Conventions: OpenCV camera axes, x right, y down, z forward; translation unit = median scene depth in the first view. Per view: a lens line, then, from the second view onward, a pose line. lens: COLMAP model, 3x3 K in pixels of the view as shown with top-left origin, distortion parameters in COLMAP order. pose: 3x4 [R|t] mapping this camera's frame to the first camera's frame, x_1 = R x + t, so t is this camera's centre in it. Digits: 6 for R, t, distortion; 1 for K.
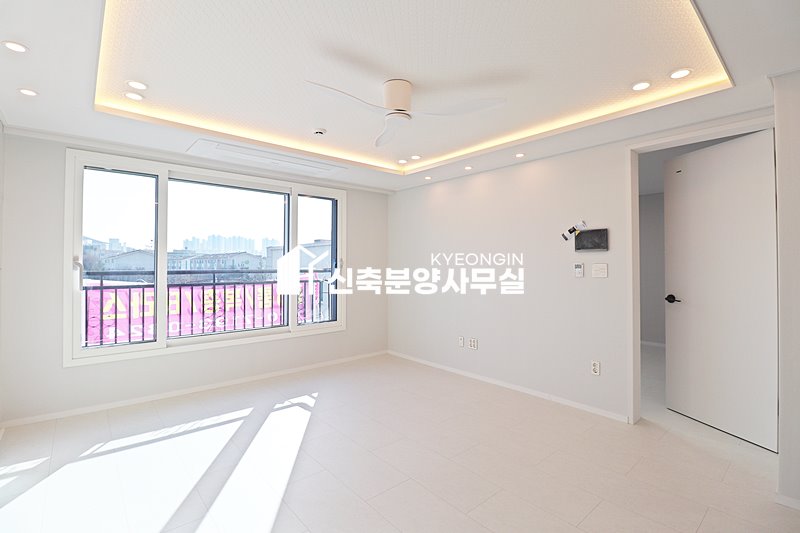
lens RADIAL K [[373.9, 0, 401.5], [0, 373.9, 259.1], [0, 0, 1]] dist [-0.000305, -0.010804]
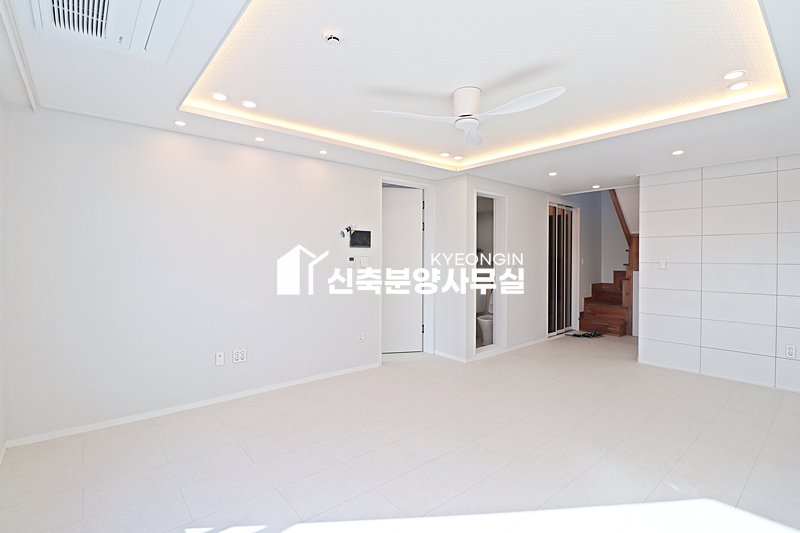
lens RADIAL K [[368.9, 0, 401.1], [0, 368.9, 258.3], [0, 0, 1]] dist [0.001773, -0.014761]
pose [[0.010676, -0.002106, 0.999941, -0.641829], [-0.017744, 0.999840, 0.002295, 0.009793], [-0.999786, -0.017767, 0.010637, 0.696518]]
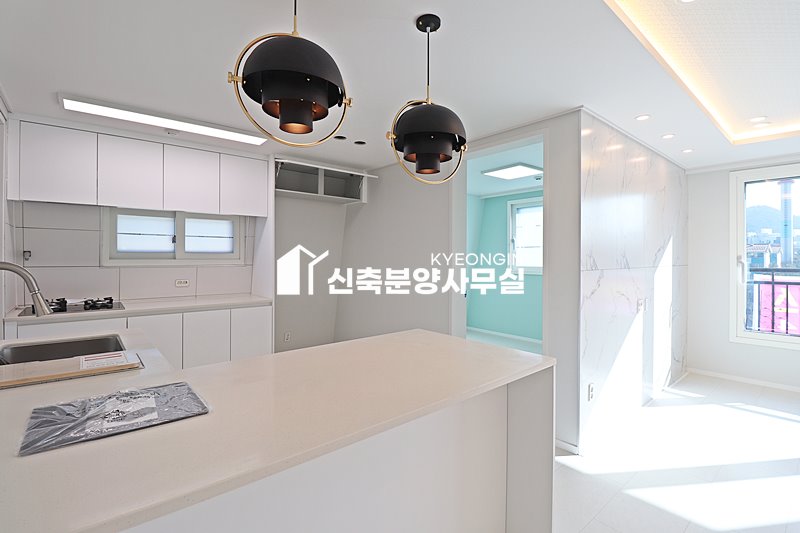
lens RADIAL K [[373.9, 0, 401.5], [0, 373.9, 259.1], [0, 0, 1]] dist [-0.000305, -0.010804]
pose [[-0.006140, 0.002282, -0.999979, 0.314577], [0.014018, 0.999899, 0.002195, -0.012319], [0.999883, -0.014004, -0.006172, -0.110863]]
